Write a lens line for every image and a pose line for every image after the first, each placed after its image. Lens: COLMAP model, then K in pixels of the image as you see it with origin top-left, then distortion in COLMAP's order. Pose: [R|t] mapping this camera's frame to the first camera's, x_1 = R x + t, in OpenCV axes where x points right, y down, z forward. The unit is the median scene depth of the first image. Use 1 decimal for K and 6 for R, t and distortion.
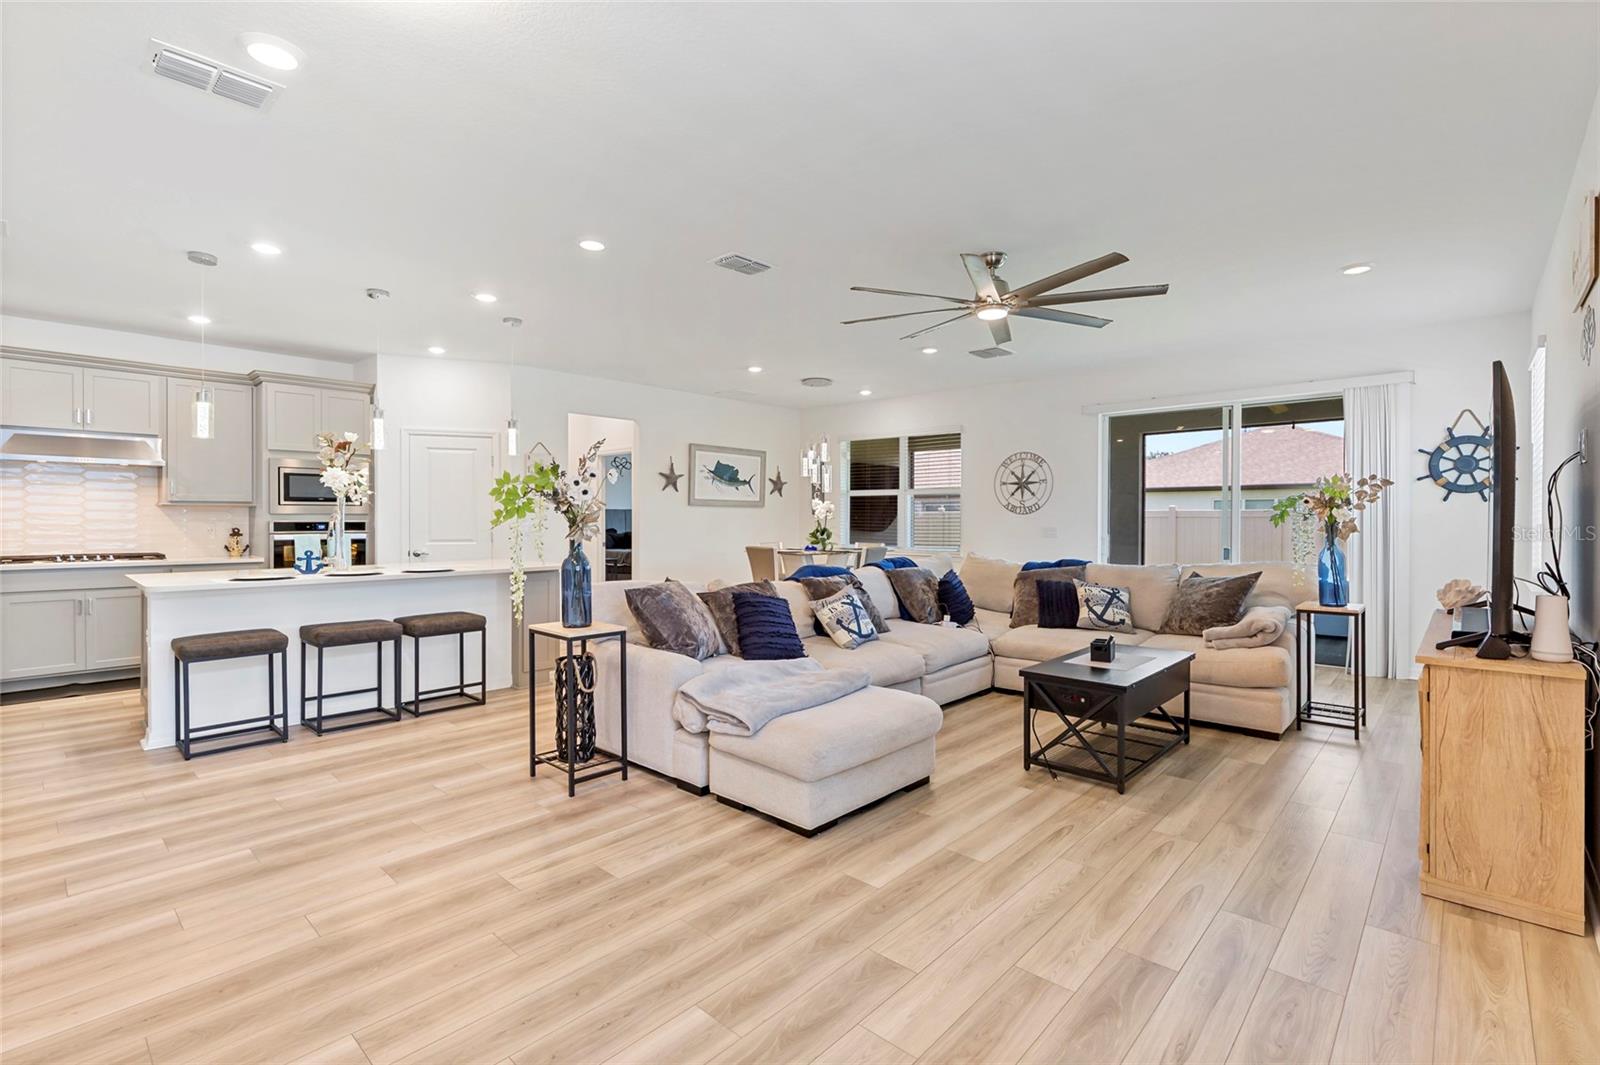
lens RADIAL K [[718.7, 0, 805.4], [0, 718.7, 508.1], [0, 0, 1]] dist [0.020073, -0.000086]
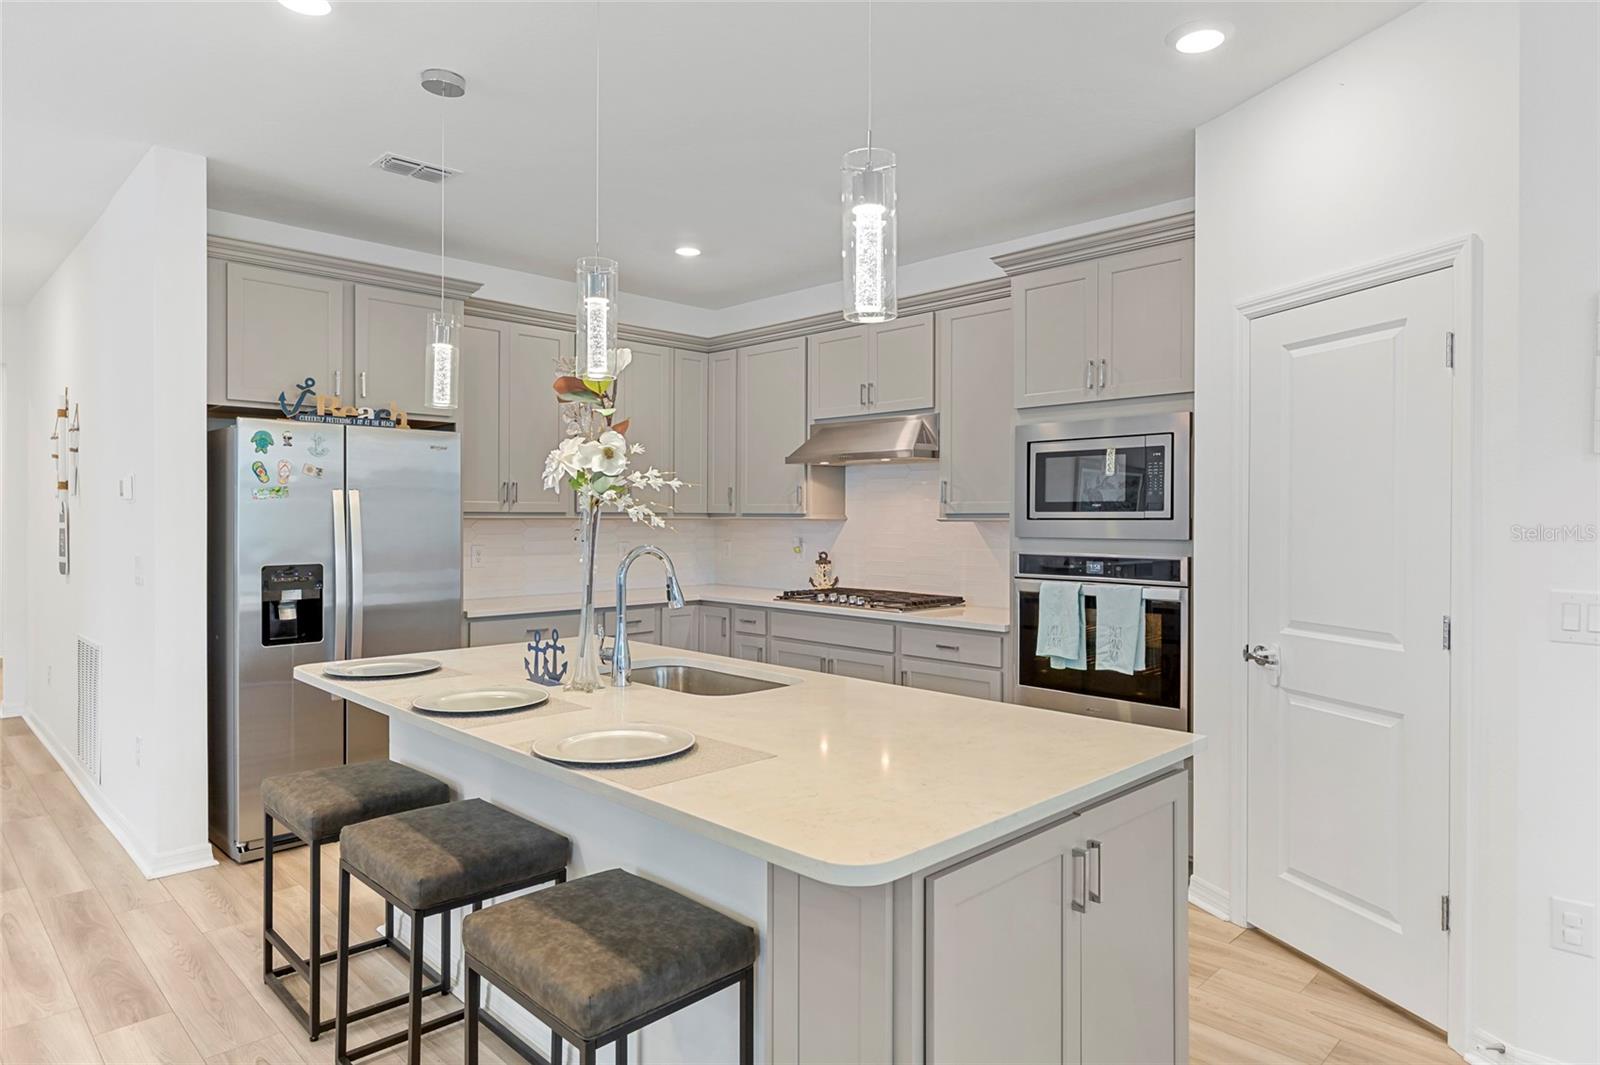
lens RADIAL K [[940.2, 0, 803.8], [0, 940.2, 515.3], [0, 0, 1]] dist [0.000814, 0.000734]
pose [[-0.048383, -0.003923, -0.998821, -0.081414], [0.009826, 0.999942, -0.004403, -0.005863], [0.998781, -0.010028, -0.048342, 0.851584]]
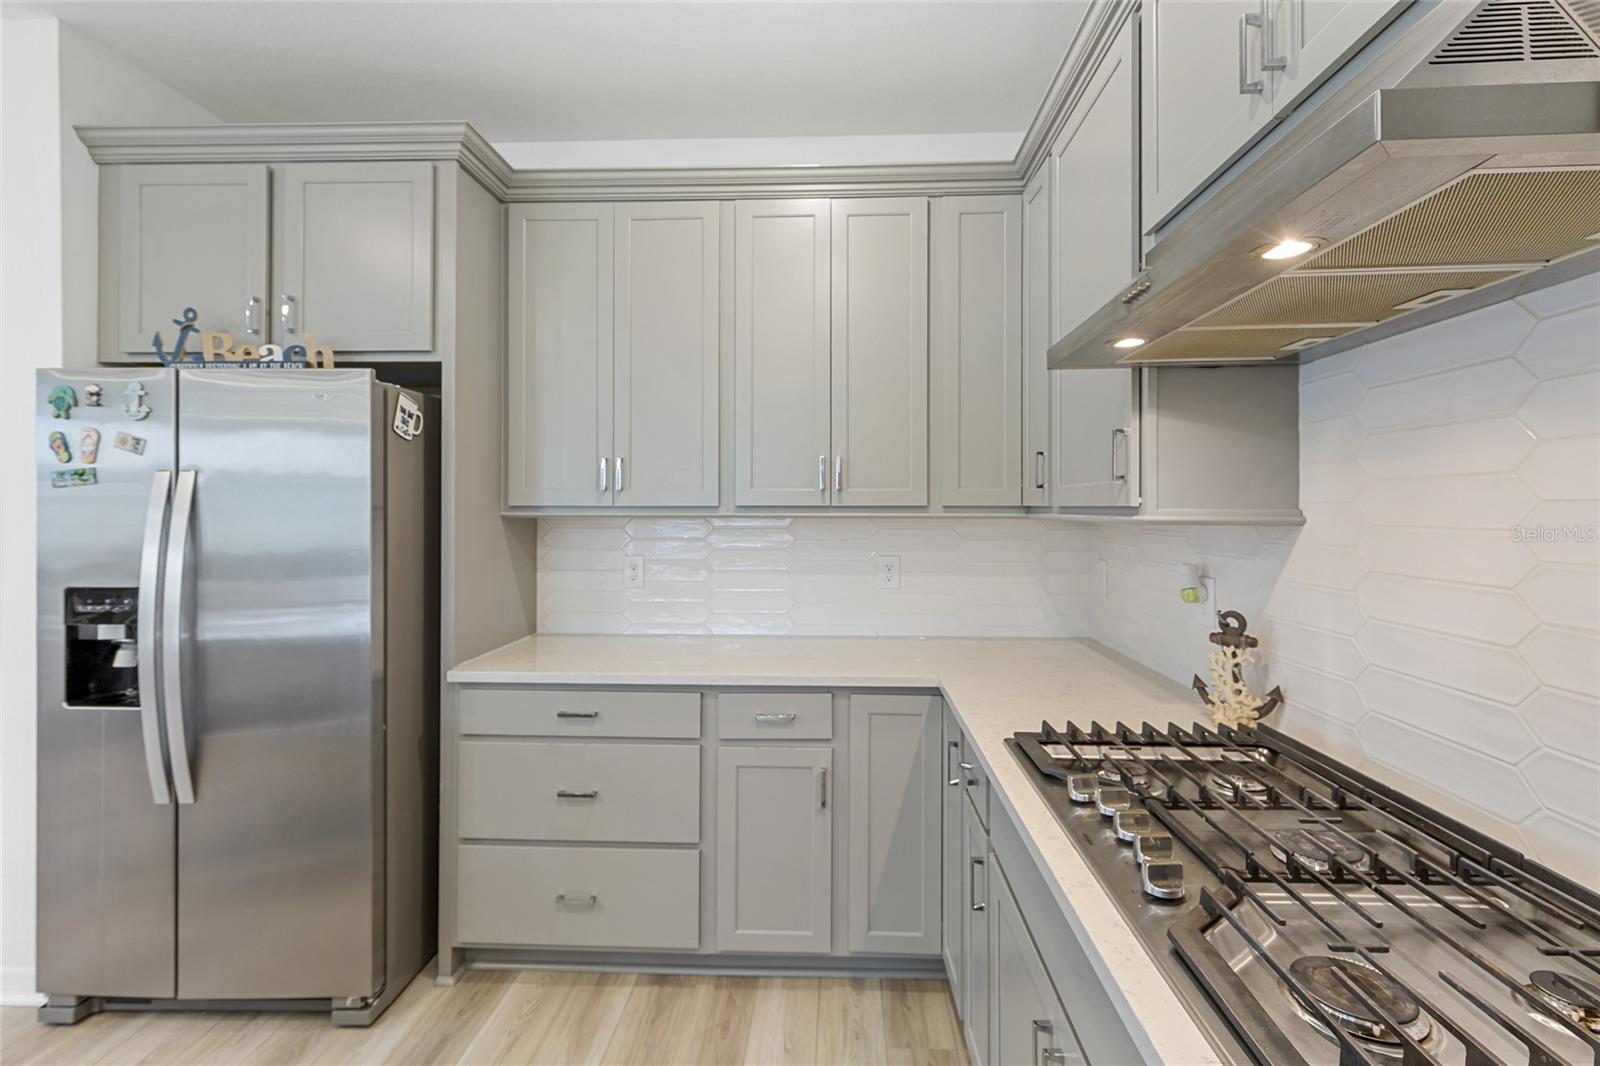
lens RADIAL K [[718.7, 0, 805.4], [0, 718.7, 508.6], [0, 0, 1]] dist [0.020073, -0.000086]
pose [[-0.767091, -0.004160, -0.641525, -0.685520], [0.004335, 0.999923, -0.011668, -0.007937], [0.641524, -0.011732, -0.767013, 0.921183]]
